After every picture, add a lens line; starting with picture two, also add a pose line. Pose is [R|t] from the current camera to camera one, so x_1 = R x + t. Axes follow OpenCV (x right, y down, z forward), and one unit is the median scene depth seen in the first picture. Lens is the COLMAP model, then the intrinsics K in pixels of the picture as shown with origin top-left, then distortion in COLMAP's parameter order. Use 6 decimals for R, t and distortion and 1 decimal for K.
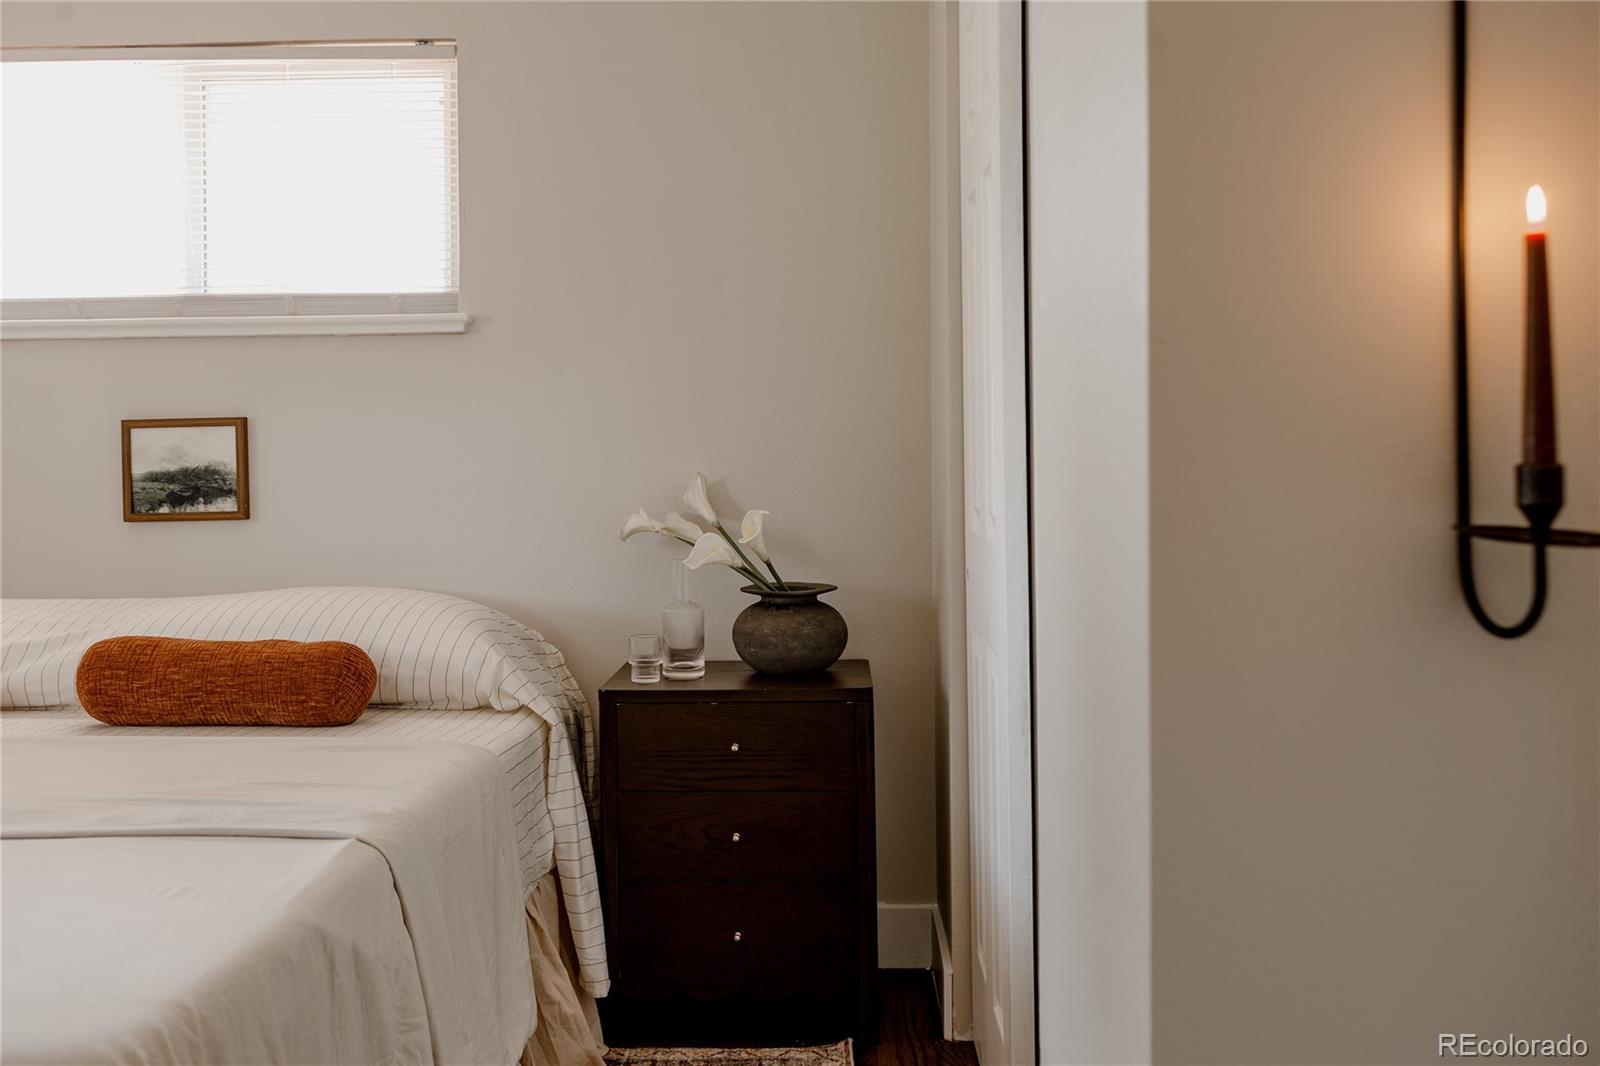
lens RADIAL K [[1479.3, 0, 791.8], [0, 1479.3, 475.0], [0, 0, 1]] dist [0.024500, 0.000000]
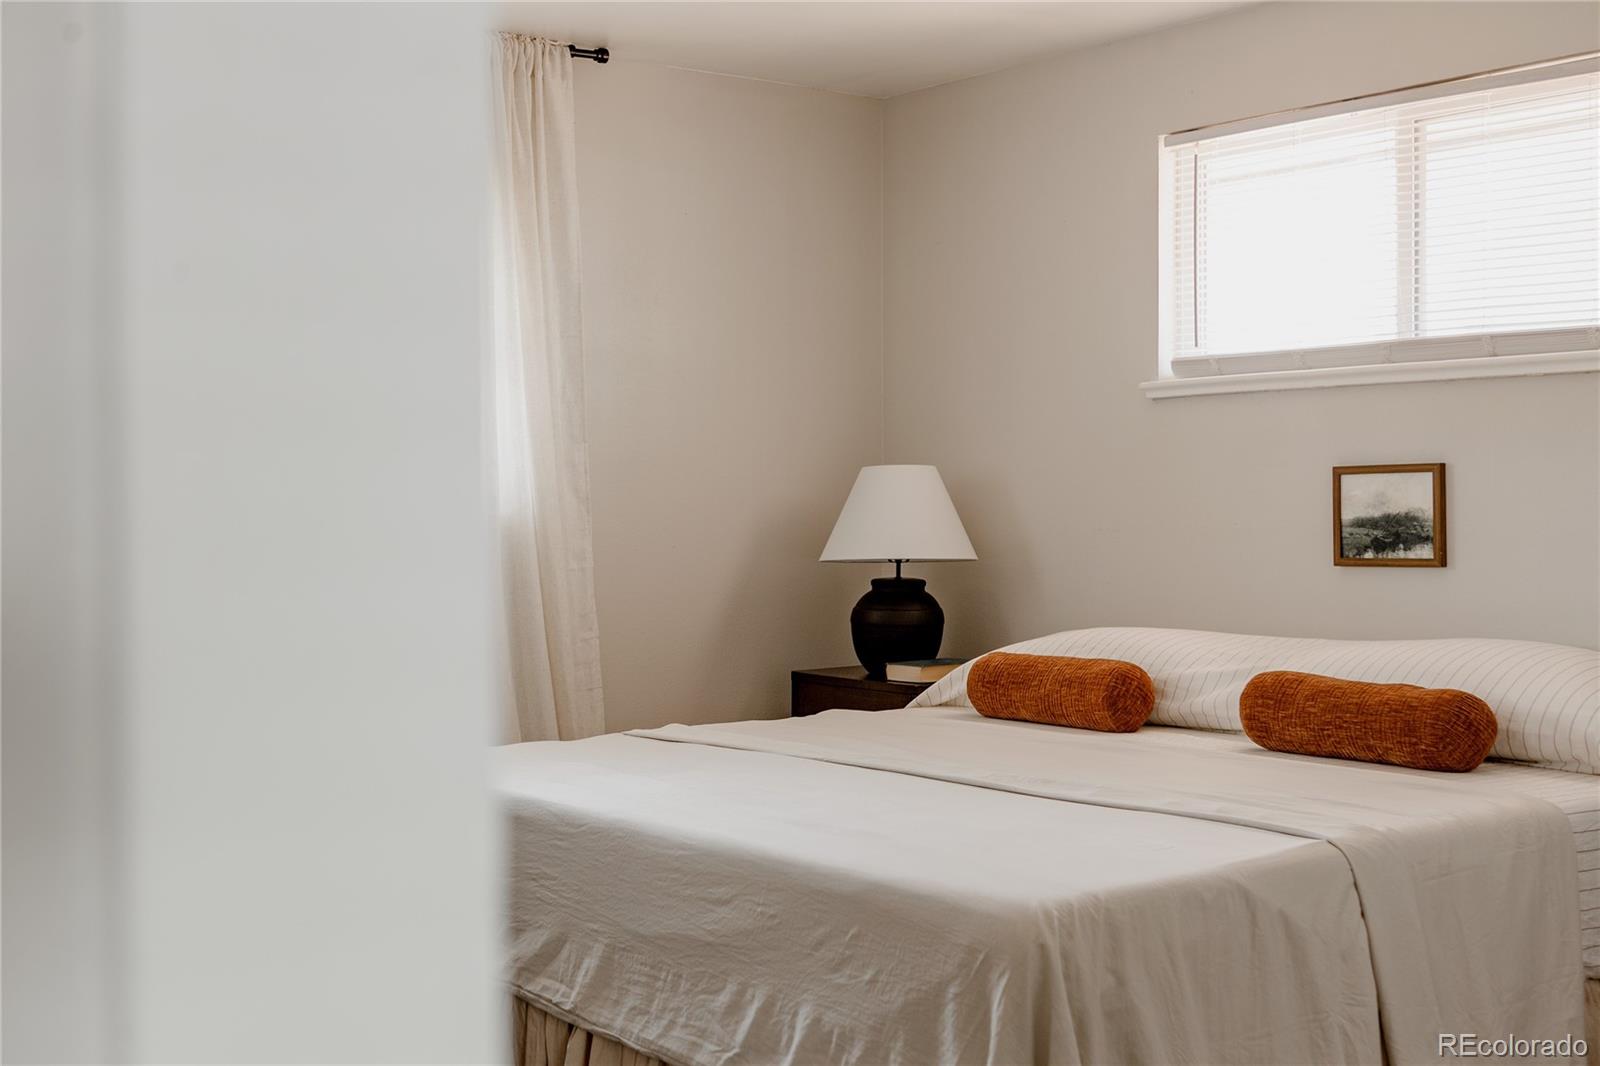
lens RADIAL K [[1971.7, 0, 800.0], [0, 1971.7, 531.8], [0, 0, 1]] dist [0.004854, 0.000000]
pose [[0.679767, 0.018249, -0.733201, 0.308190], [-0.007394, 0.999810, 0.018029, -0.014290], [0.733391, -0.006834, 0.679772, -0.203364]]
